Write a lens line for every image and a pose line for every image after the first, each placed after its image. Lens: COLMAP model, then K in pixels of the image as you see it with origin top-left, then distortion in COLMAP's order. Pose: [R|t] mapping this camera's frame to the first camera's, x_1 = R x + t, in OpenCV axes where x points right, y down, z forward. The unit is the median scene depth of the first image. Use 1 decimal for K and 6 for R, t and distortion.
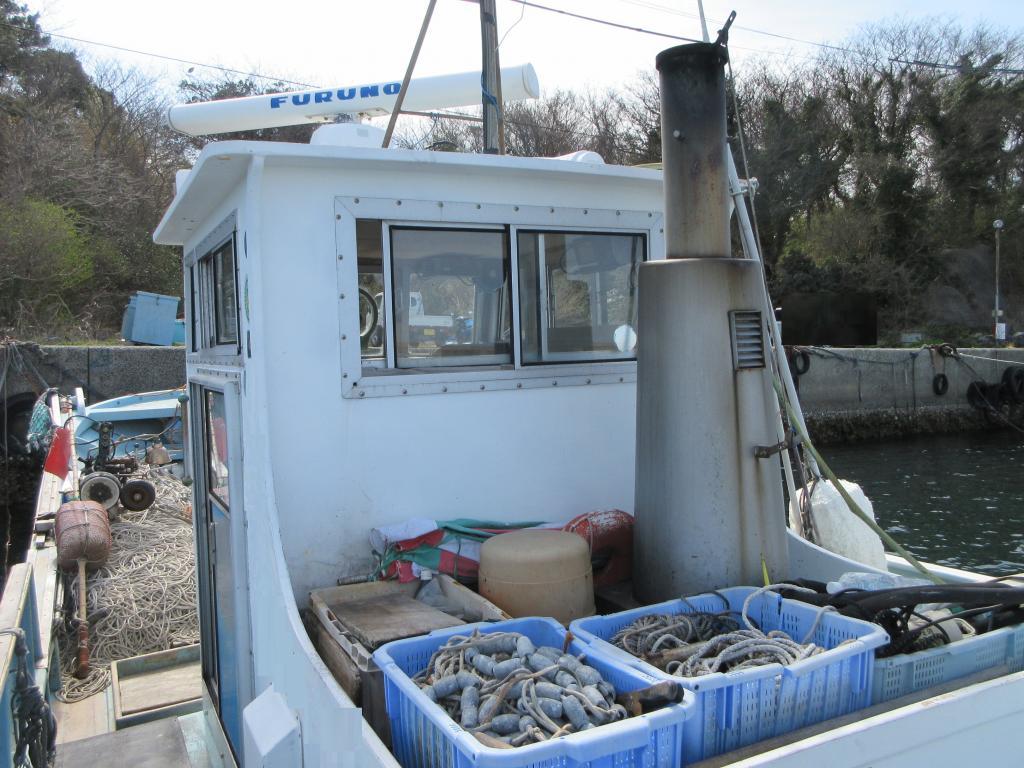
lens RADIAL K [[857.4, 0, 512.0], [0, 857.4, 384.0], [0, 0, 1]] dist [-0.004343, 0.014586]
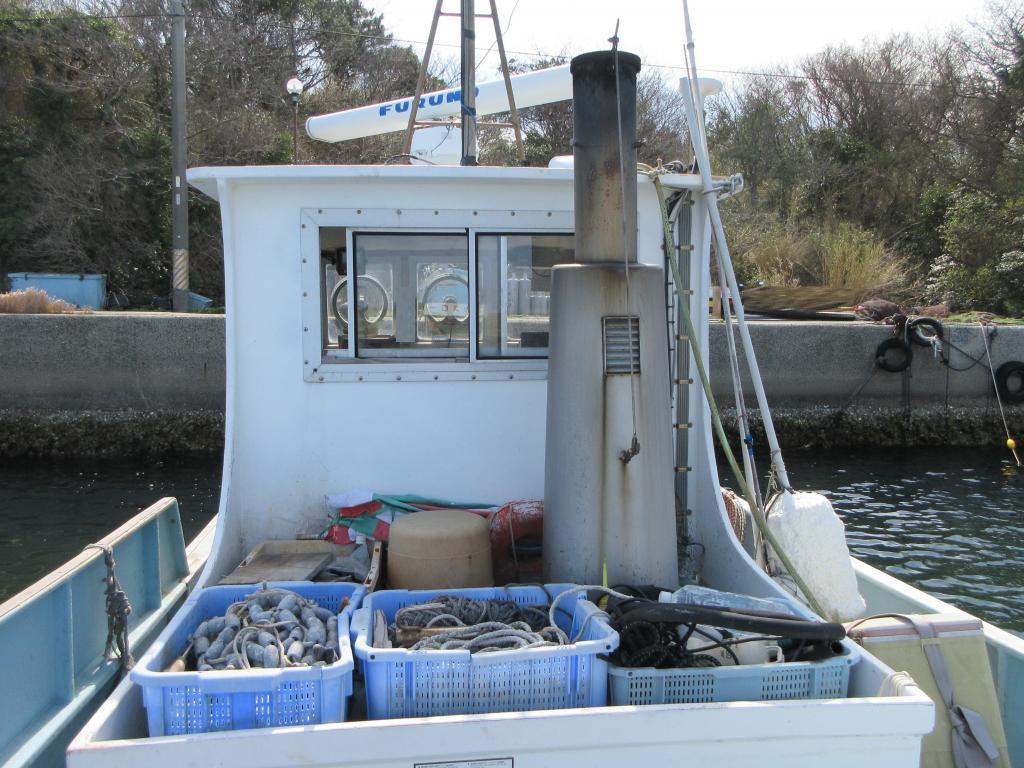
lens RADIAL K [[857.4, 0, 512.0], [0, 857.4, 384.0], [0, 0, 1]] dist [-0.004343, 0.014586]
pose [[0.936522, 0.052855, -0.346603, 0.470018], [-0.042040, 0.998368, 0.038653, -0.036985], [0.348080, -0.021628, 0.937215, 0.003820]]
